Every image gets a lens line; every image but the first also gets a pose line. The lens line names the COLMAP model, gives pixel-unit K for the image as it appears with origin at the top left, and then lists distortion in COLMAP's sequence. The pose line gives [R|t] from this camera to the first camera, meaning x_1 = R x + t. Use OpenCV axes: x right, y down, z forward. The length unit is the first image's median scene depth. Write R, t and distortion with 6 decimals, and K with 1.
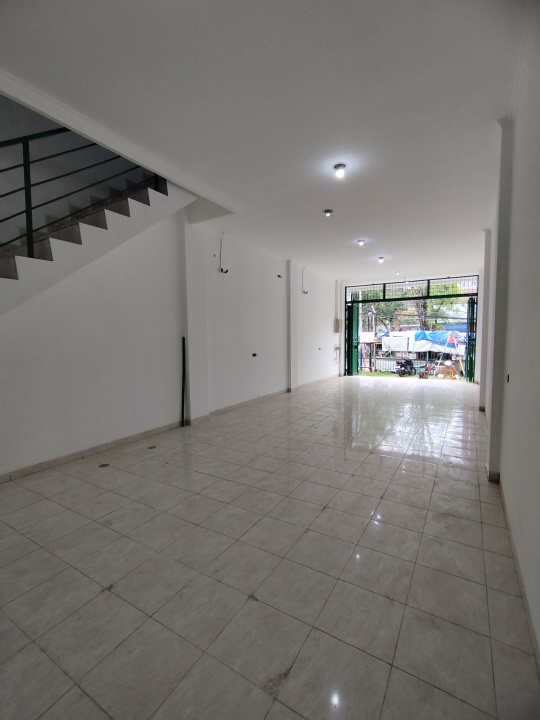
lens RADIAL K [[329.9, 0, 270.0], [0, 329.9, 363.8], [0, 0, 1]] dist [-0.011591, 0.009297]
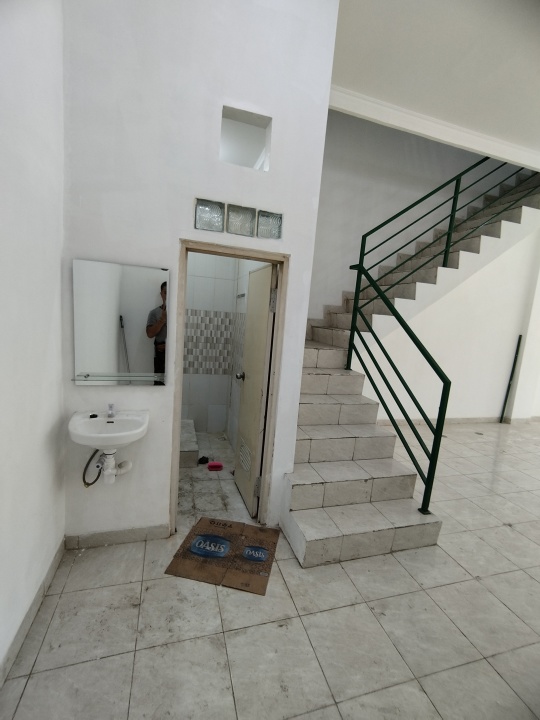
lens RADIAL K [[329.9, 0, 272.8], [0, 329.9, 366.3], [0, 0, 1]] dist [-0.011591, 0.009297]
pose [[0.741338, 0.165757, -0.650341, -0.176751], [-0.138791, 0.985938, 0.093082, 0.024674], [0.656624, 0.021256, 0.753918, -0.255254]]
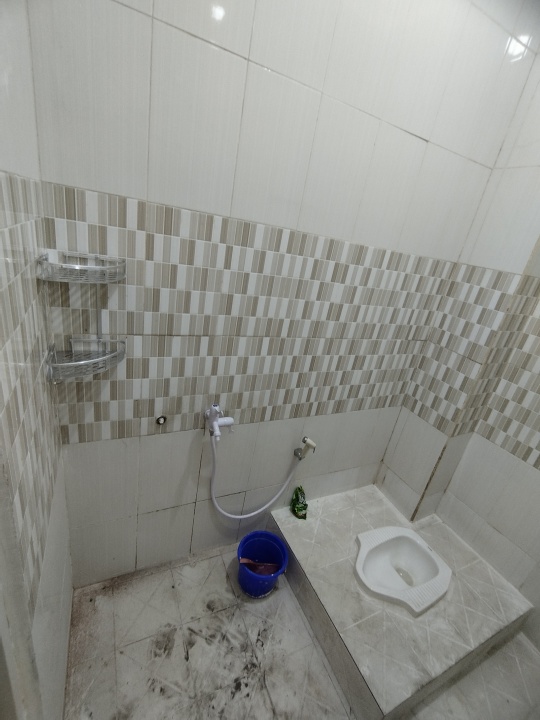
lens RADIAL K [[329.9, 0, 268.3], [0, 329.9, 364.4], [0, 0, 1]] dist [-0.011591, 0.009297]
pose [[-0.524290, 0.240712, -0.816809, -0.519894], [-0.238607, 0.879260, 0.412272, 0.002848], [0.817427, 0.411046, -0.403552, 0.071348]]
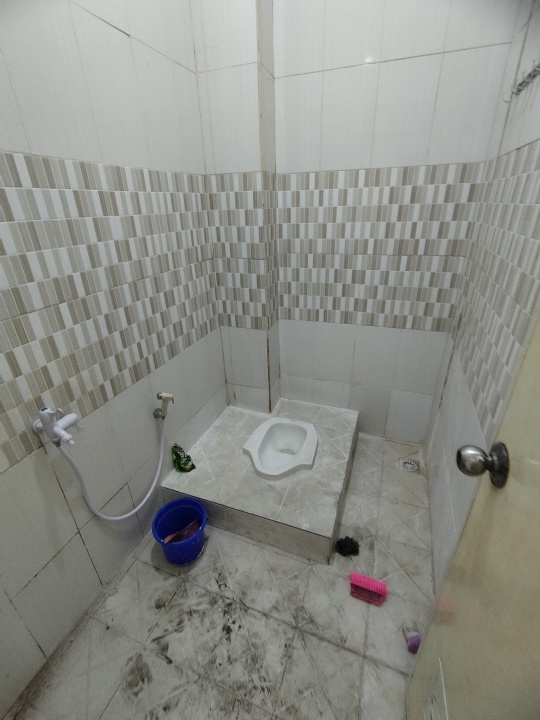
lens RADIAL K [[329.9, 0, 271.3], [0, 329.9, 362.9], [0, 0, 1]] dist [-0.011591, 0.009297]
pose [[0.199819, 0.428056, -0.881385, -0.512151], [-0.053900, 0.902966, 0.426318, 0.029077], [0.978349, -0.037679, 0.203502, 0.042777]]
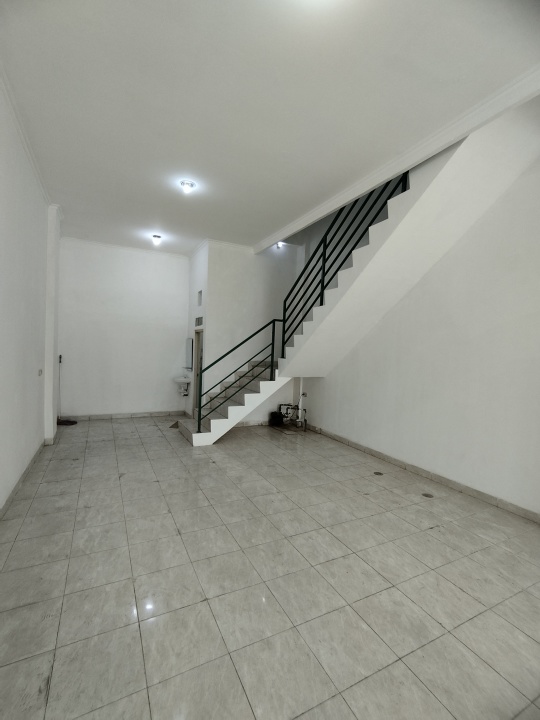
lens RADIAL K [[329.9, 0, 267.9], [0, 329.9, 365.2], [0, 0, 1]] dist [-0.011591, 0.009297]
pose [[-0.531952, 0.030250, -0.846234, 0.477345], [-0.101992, 0.989797, 0.099495, -0.093135], [0.840610, 0.139236, -0.523439, 0.960447]]
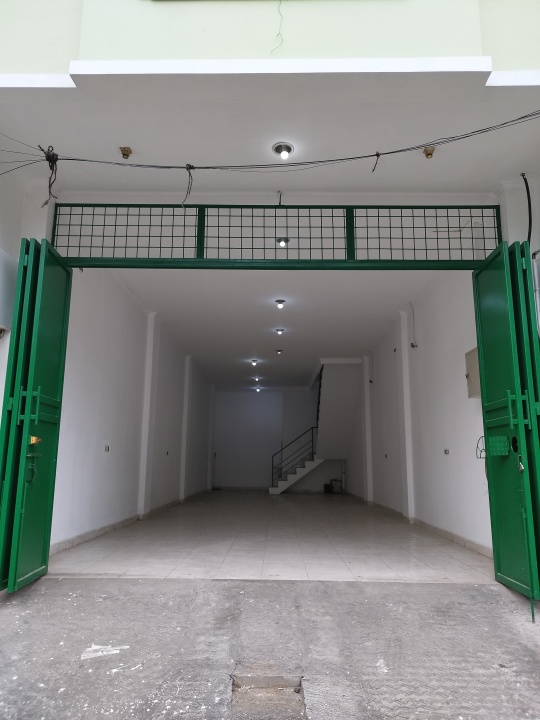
lens RADIAL K [[519.8, 0, 258.1], [0, 519.8, 371.5], [0, 0, 1]] dist [0.002373, -0.002521]
pose [[-0.874347, -0.081585, -0.478394, 1.414930], [-0.039524, 0.994464, -0.097359, -0.156849], [0.483689, -0.066218, -0.872732, 3.114737]]
